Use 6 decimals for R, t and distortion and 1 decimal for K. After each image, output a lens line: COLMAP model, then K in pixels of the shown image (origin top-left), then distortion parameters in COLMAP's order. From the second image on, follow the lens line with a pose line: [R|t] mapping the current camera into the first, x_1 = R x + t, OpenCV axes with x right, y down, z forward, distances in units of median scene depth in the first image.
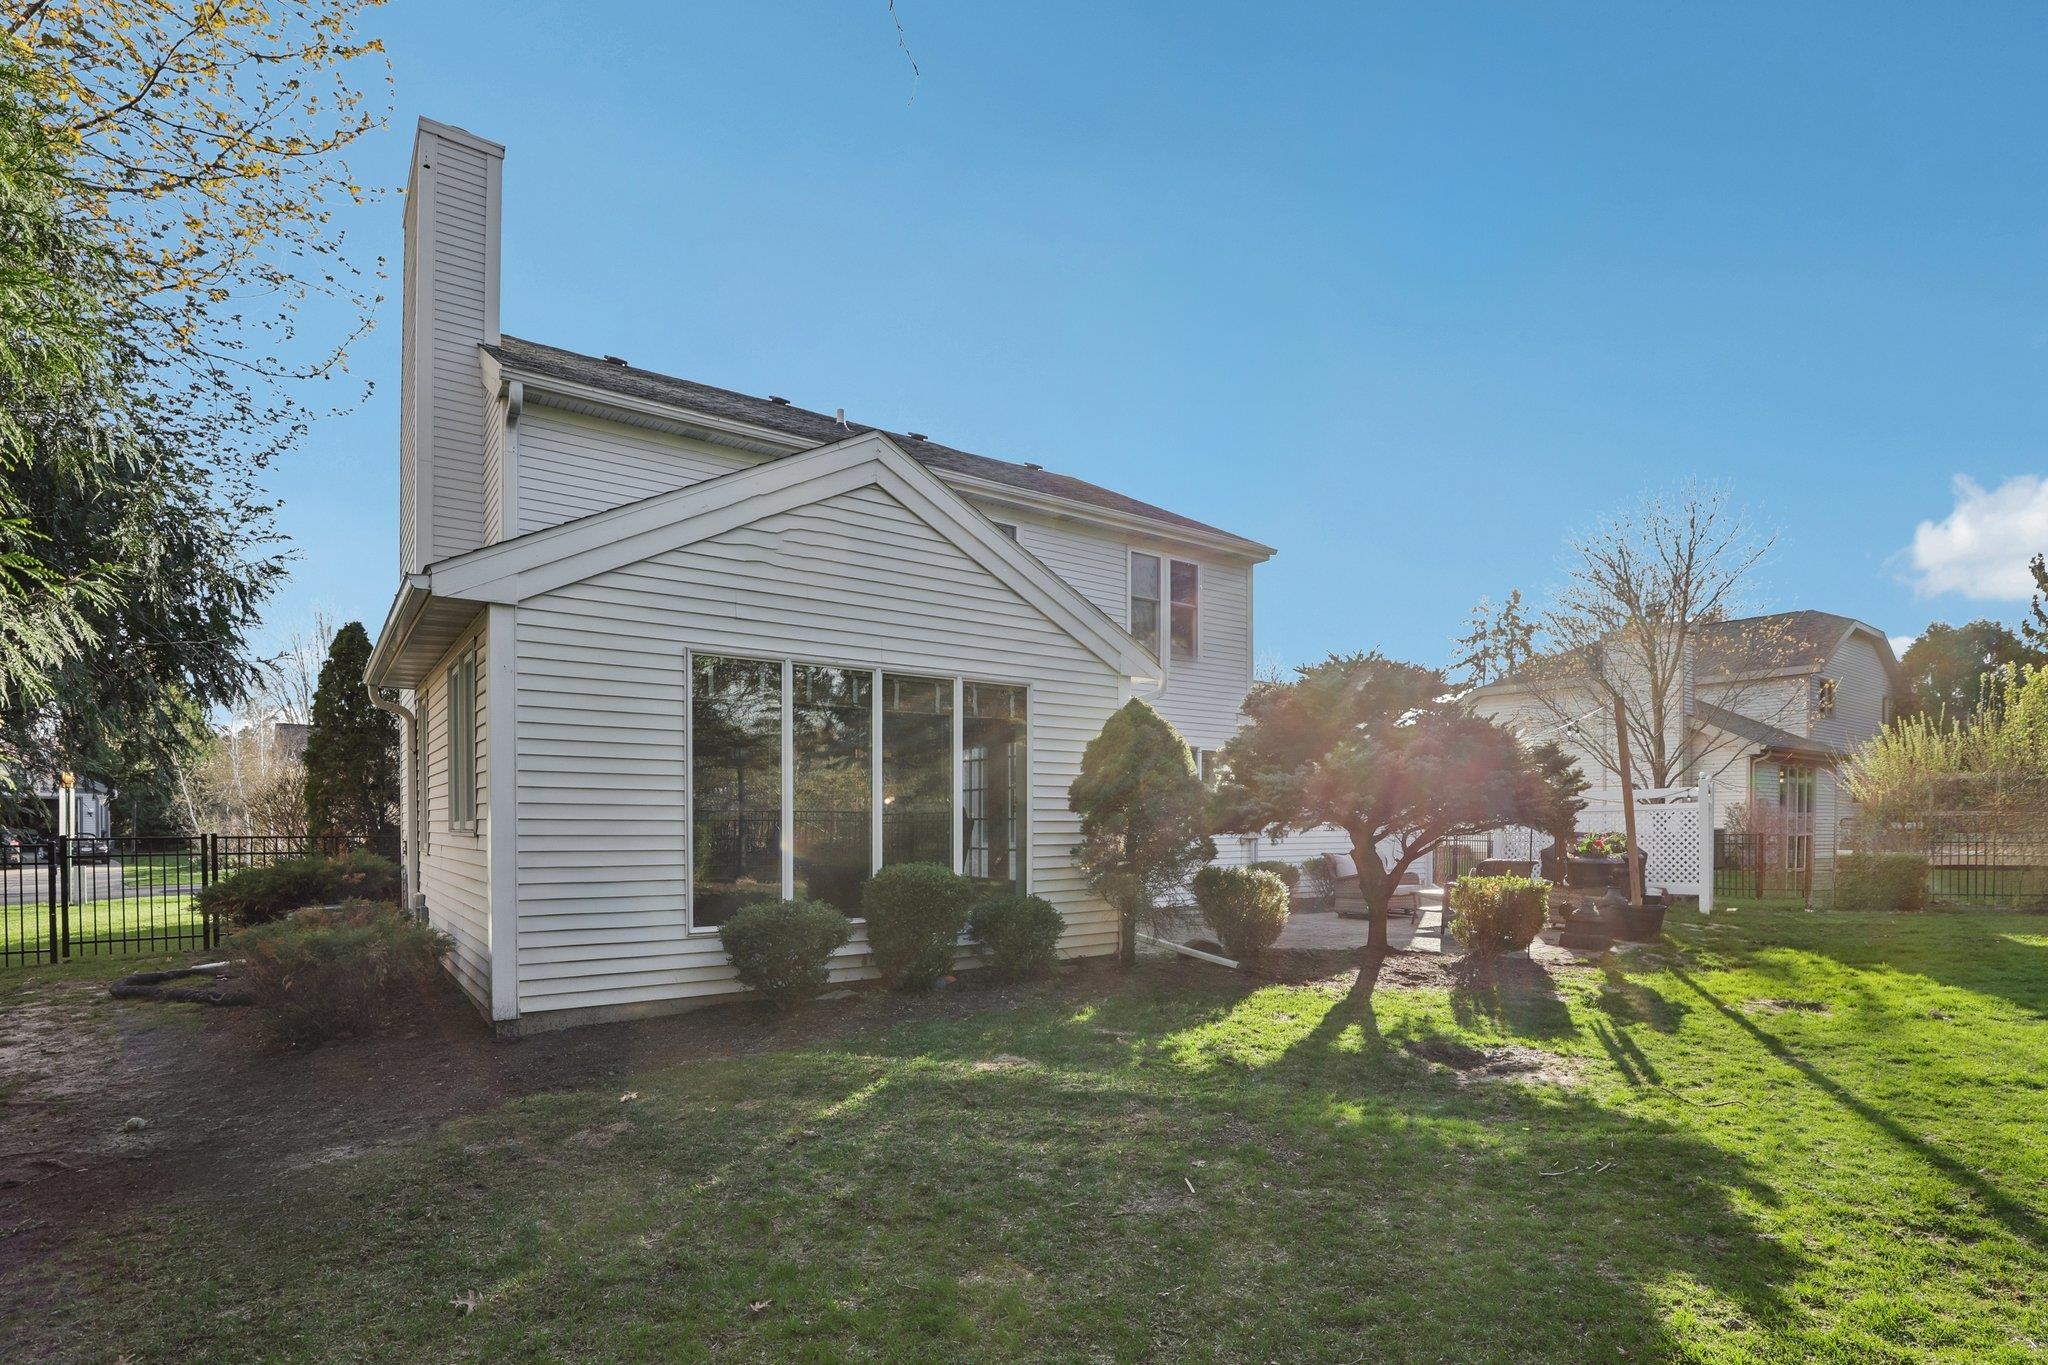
lens RADIAL K [[966.9, 0, 1048.8], [0, 966.9, 690.2], [0, 0, 1]] dist [-0.035980, 0.010548]
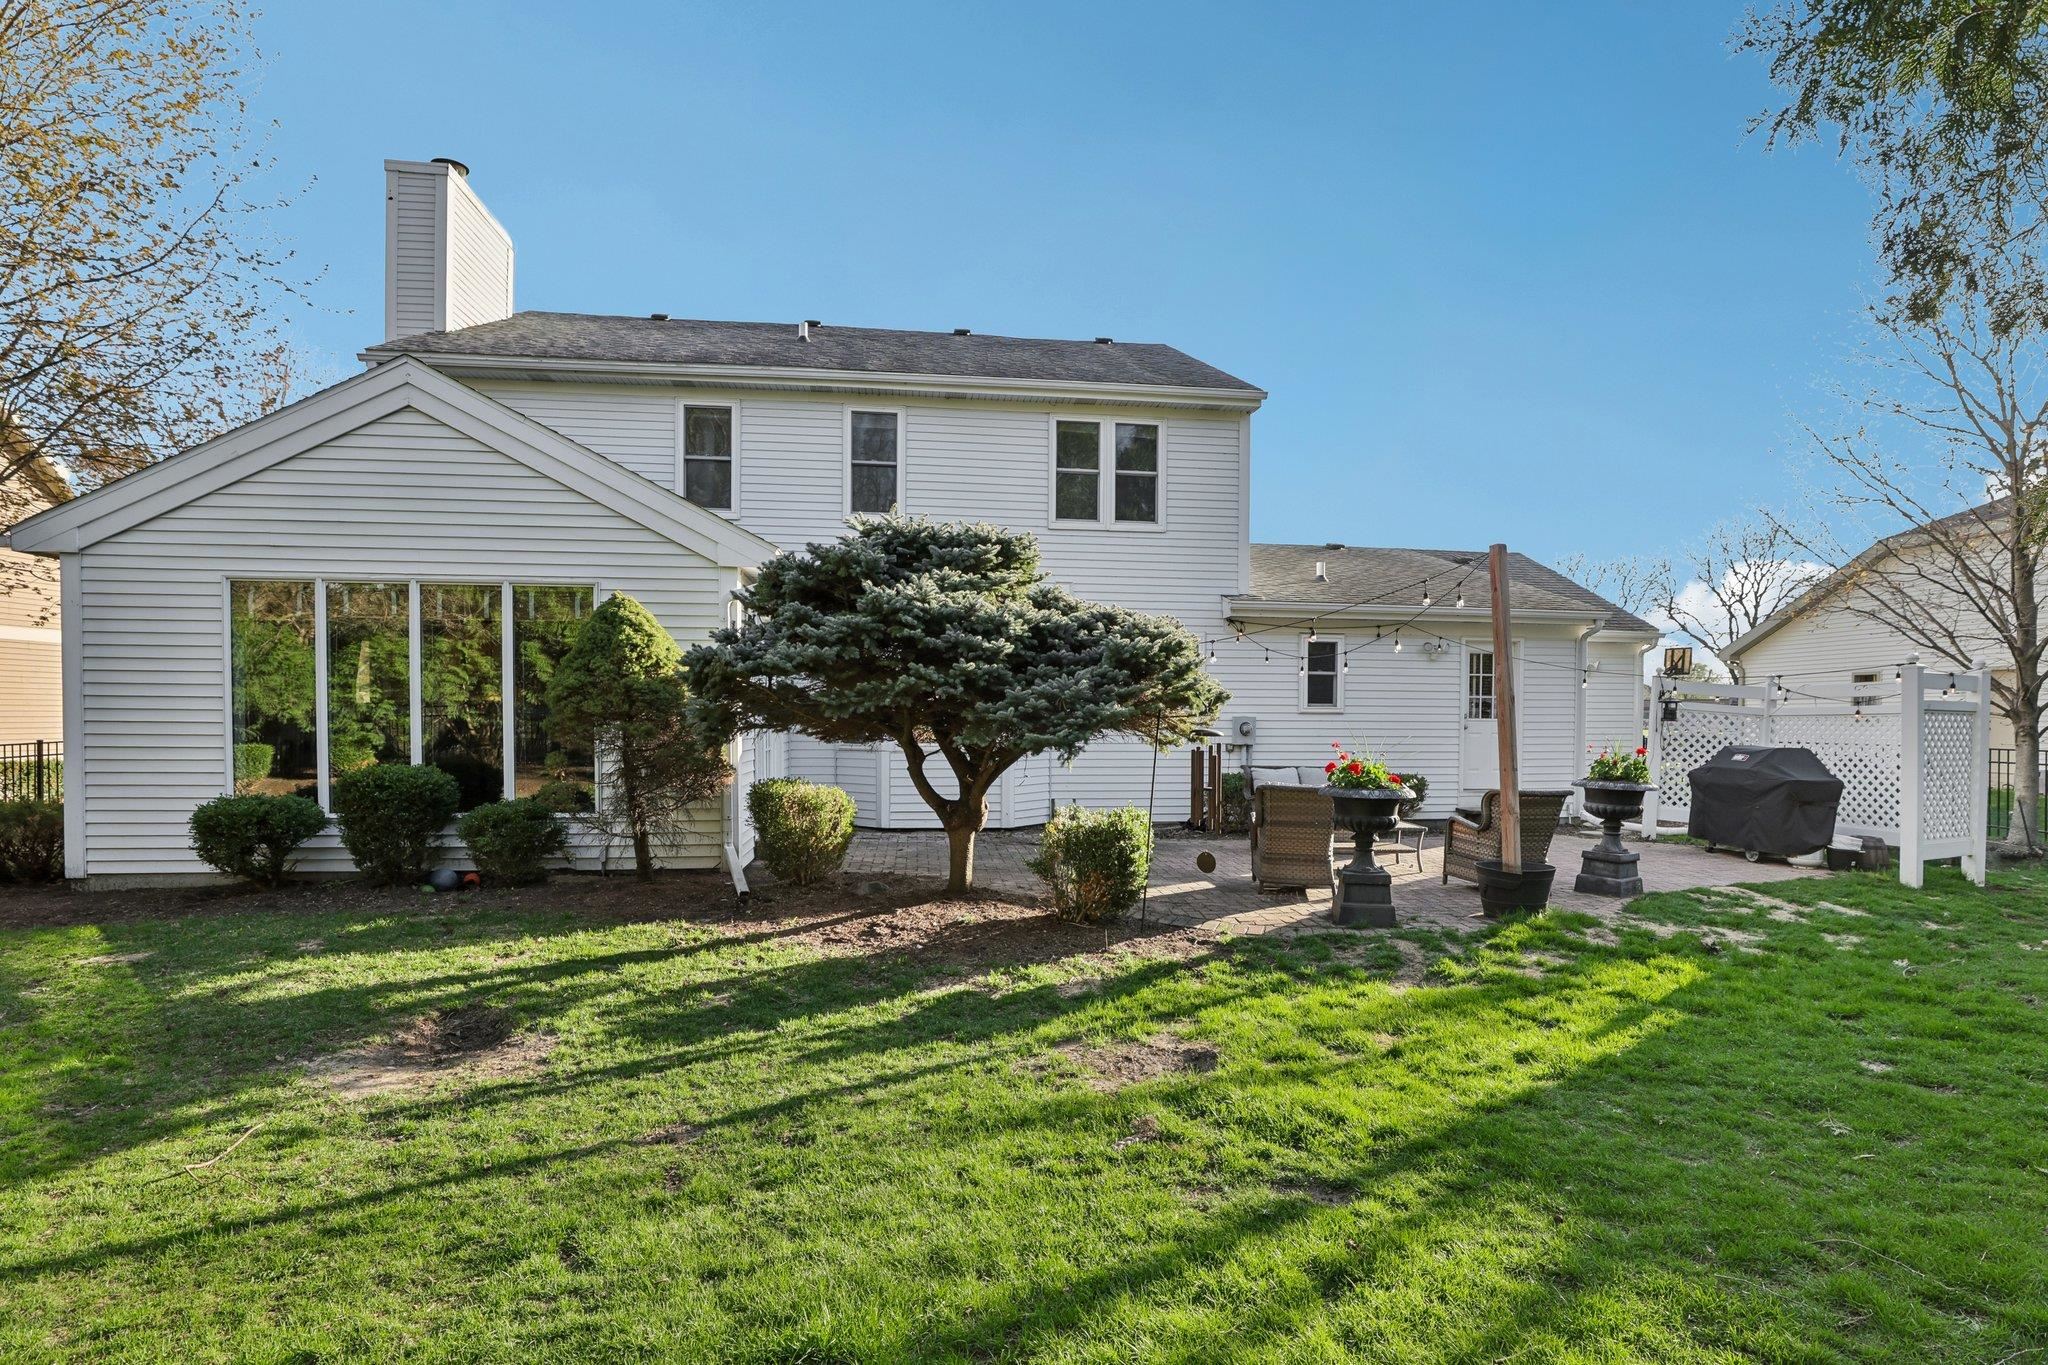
lens RADIAL K [[923.8, 0, 1024.0], [0, 923.8, 682.5], [0, 0, 1]] dist [-0.022629, 0.000259]
pose [[0.873929, -0.017569, -0.485736, 0.902007], [0.061501, 0.995311, 0.074652, 0.056189], [0.482147, -0.095114, 0.870912, 0.461060]]
